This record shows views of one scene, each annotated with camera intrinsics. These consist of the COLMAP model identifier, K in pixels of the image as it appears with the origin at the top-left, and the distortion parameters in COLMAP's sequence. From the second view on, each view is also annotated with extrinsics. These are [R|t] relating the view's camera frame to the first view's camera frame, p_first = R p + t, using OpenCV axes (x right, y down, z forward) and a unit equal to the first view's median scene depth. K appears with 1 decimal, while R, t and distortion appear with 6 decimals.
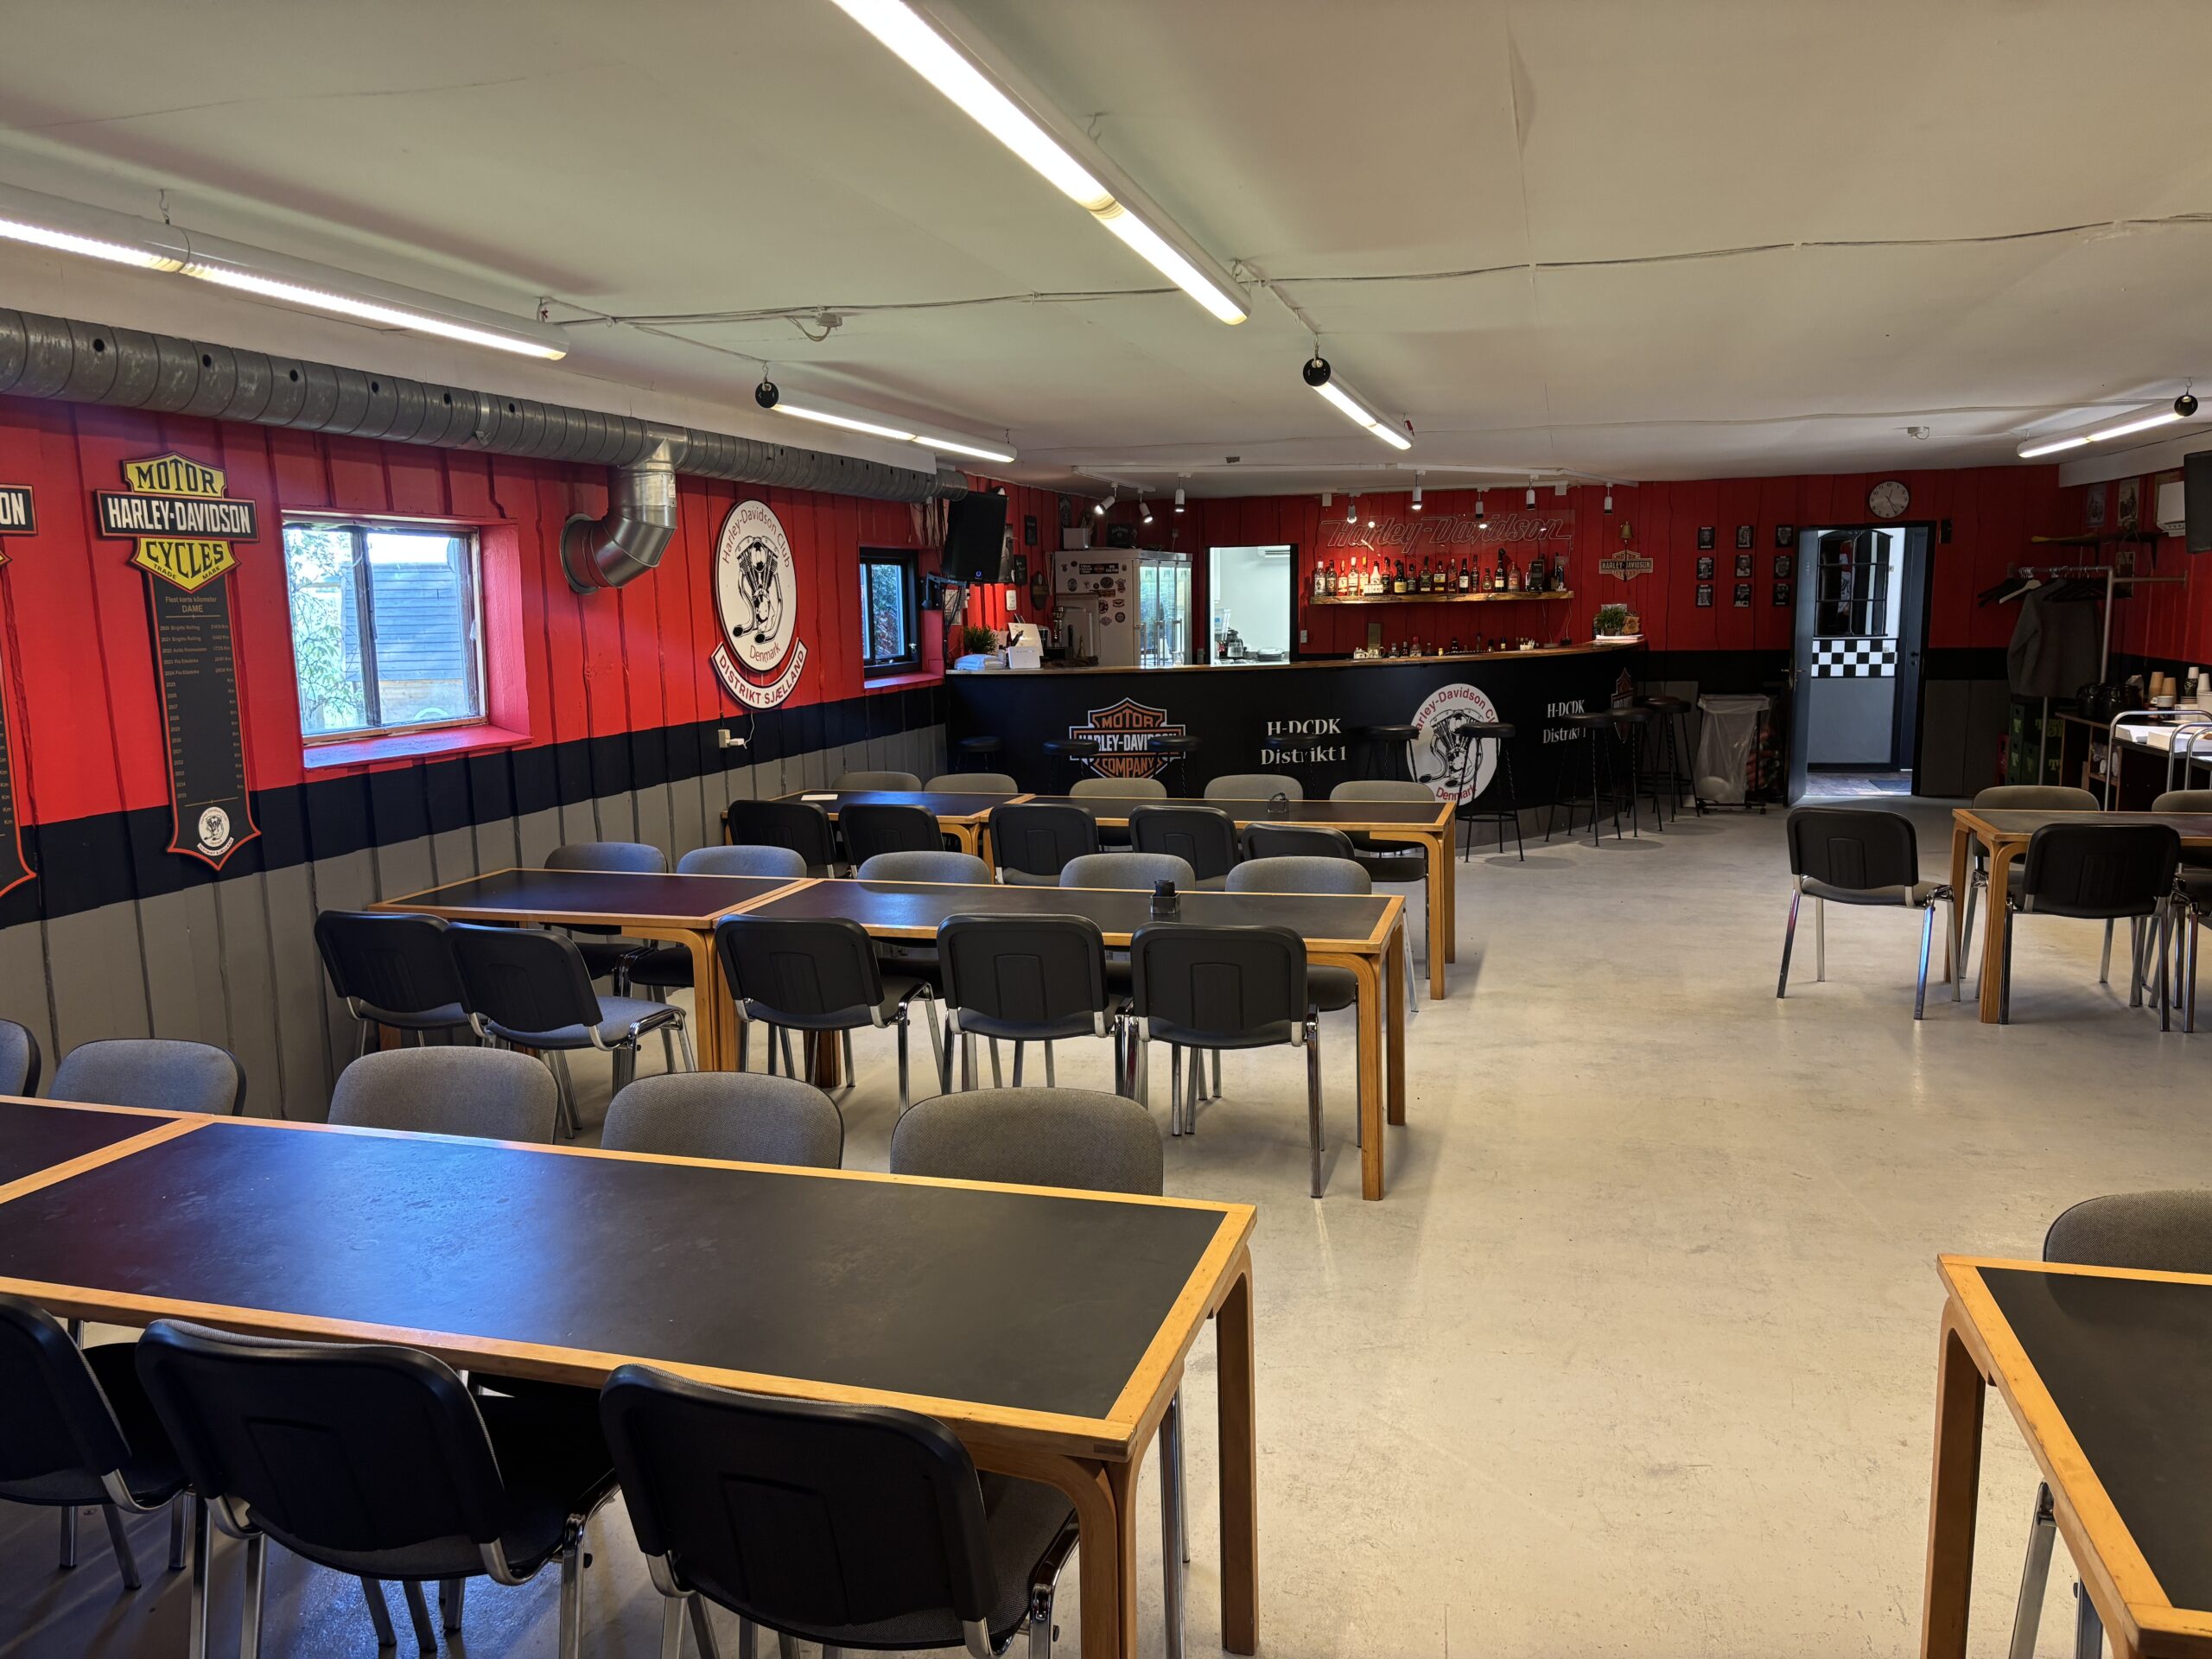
lens RADIAL K [[1657.0, 0, 1105.6], [0, 1657.0, 861.7], [0, 0, 1]] dist [0.046035, -0.218535]
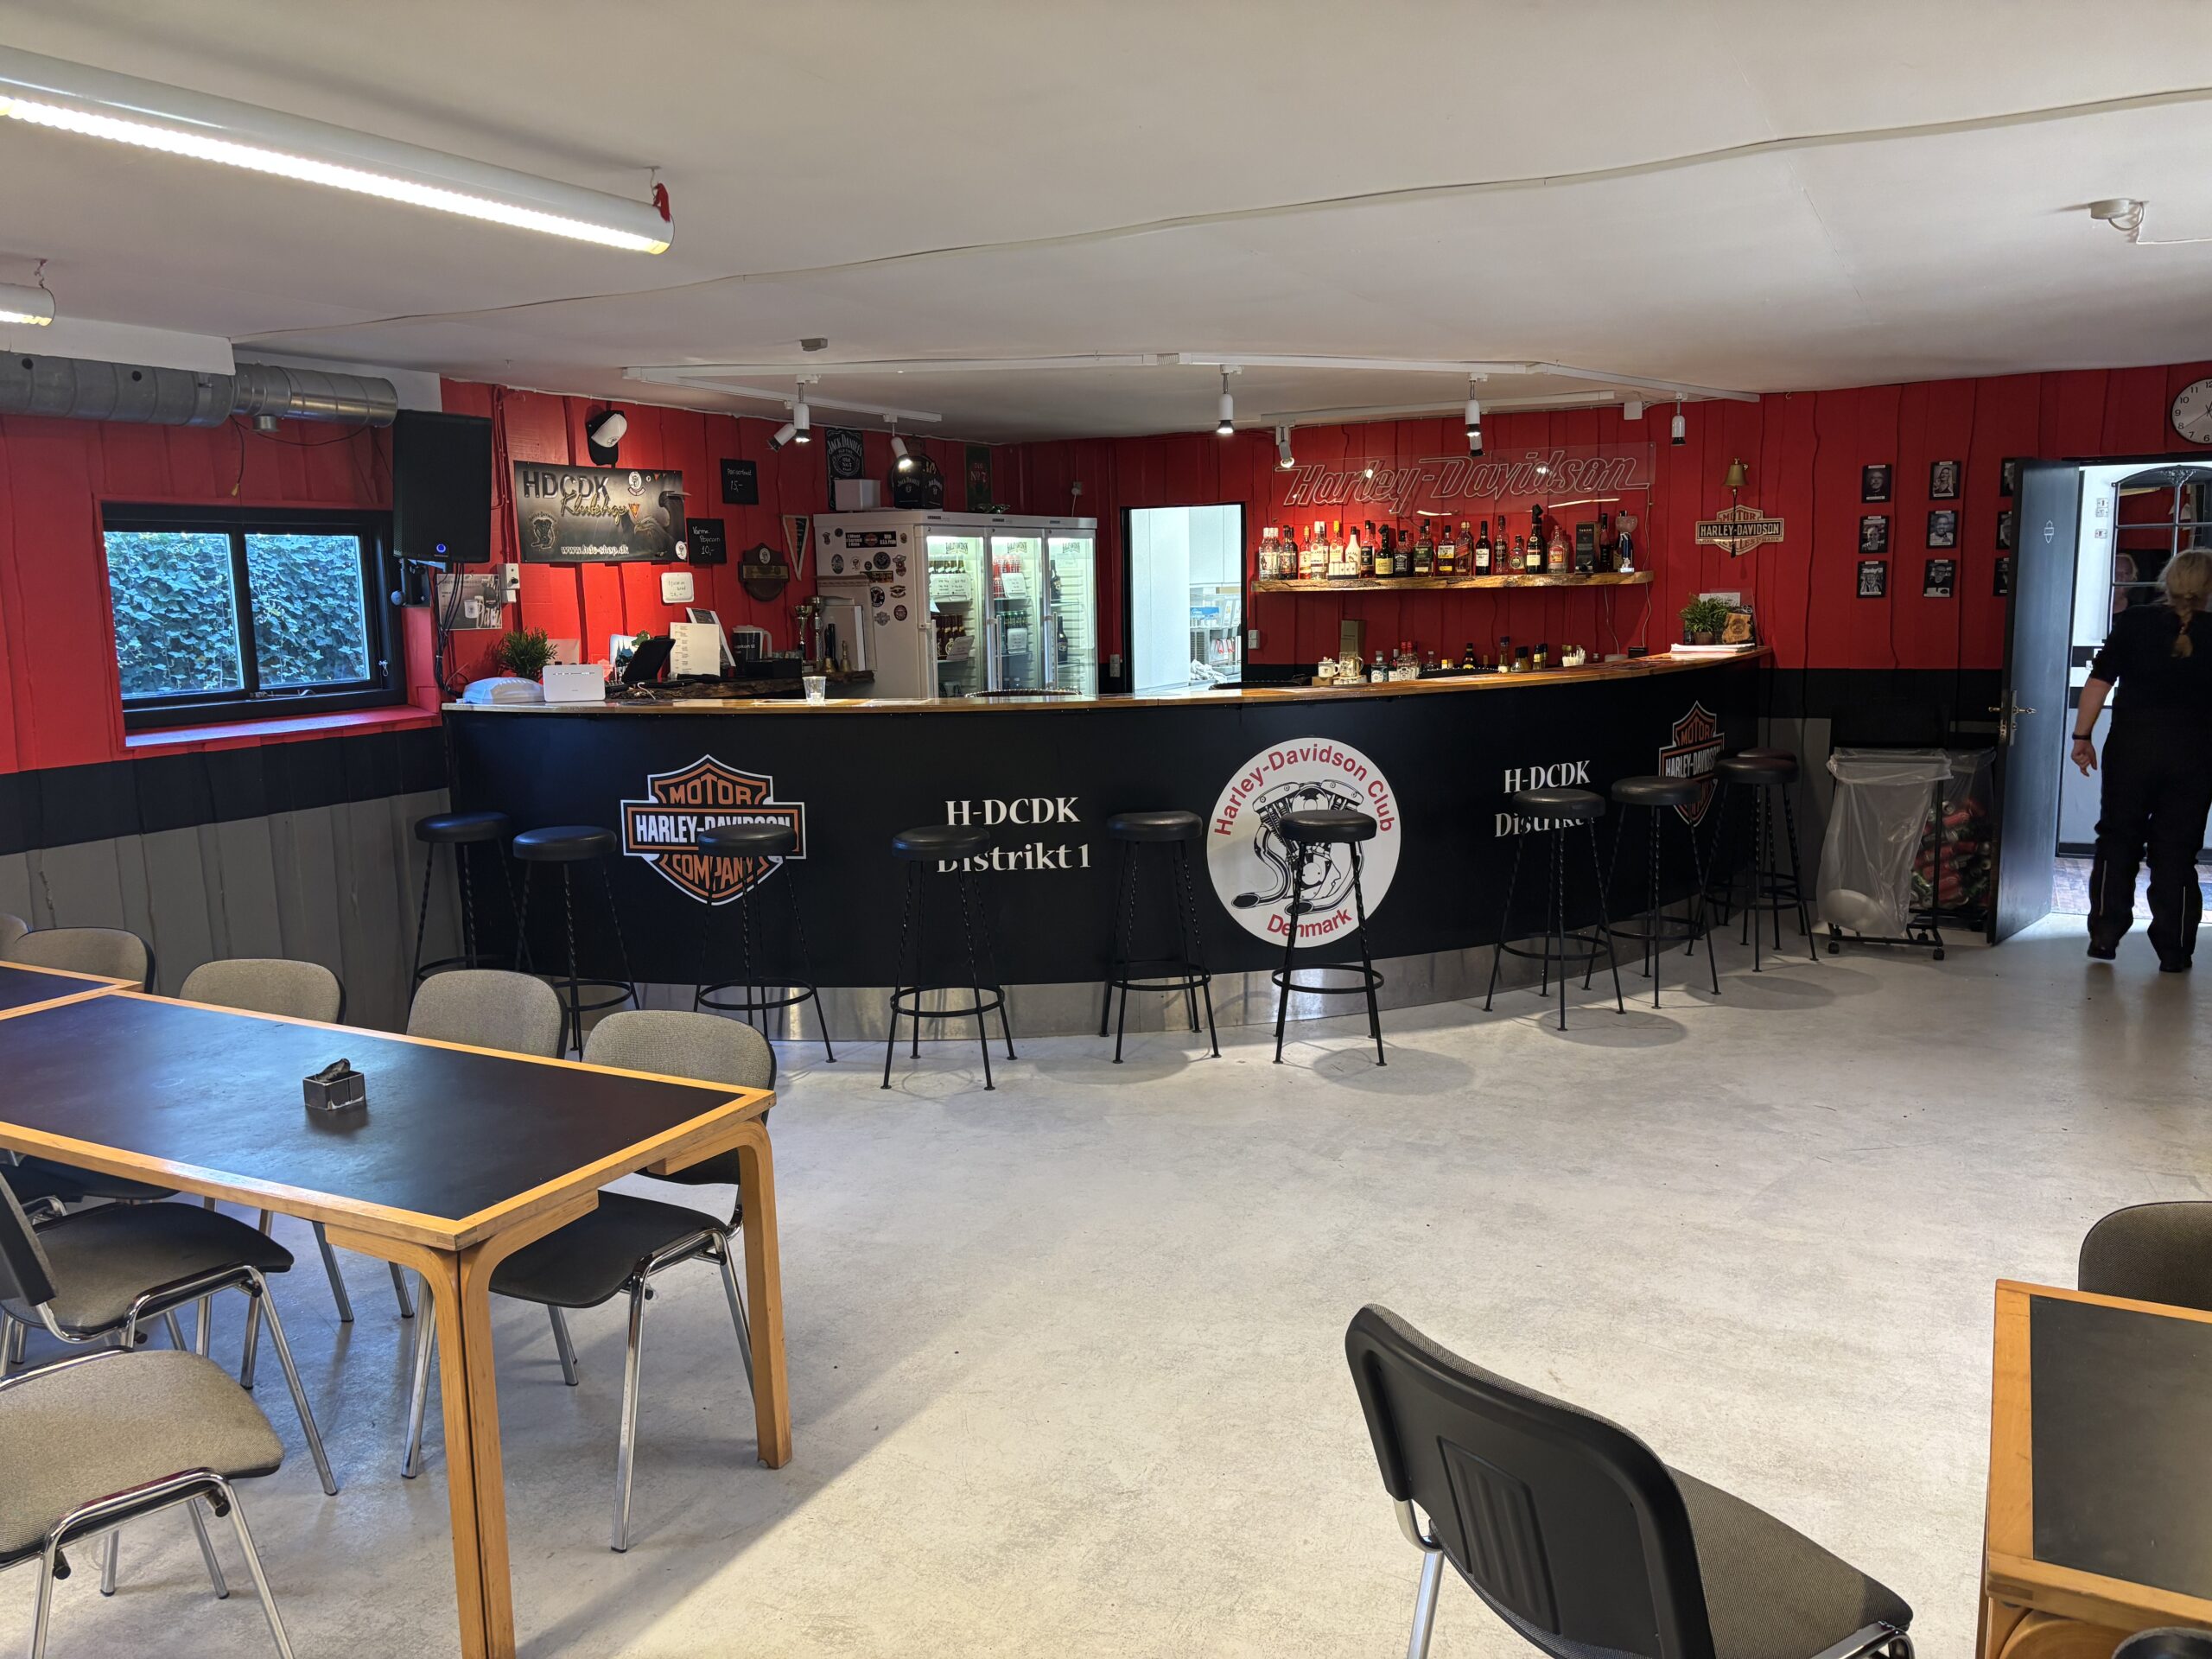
lens RADIAL K [[1649.9, 0, 1106.0], [0, 1649.9, 829.5], [0, 0, 1]] dist [0.049304, -0.070048]
pose [[0.977515, 0.032544, -0.208340, 0.228697], [-0.032866, 0.999458, 0.001915, -0.064206], [0.208290, 0.004976, 0.978055, 0.367919]]
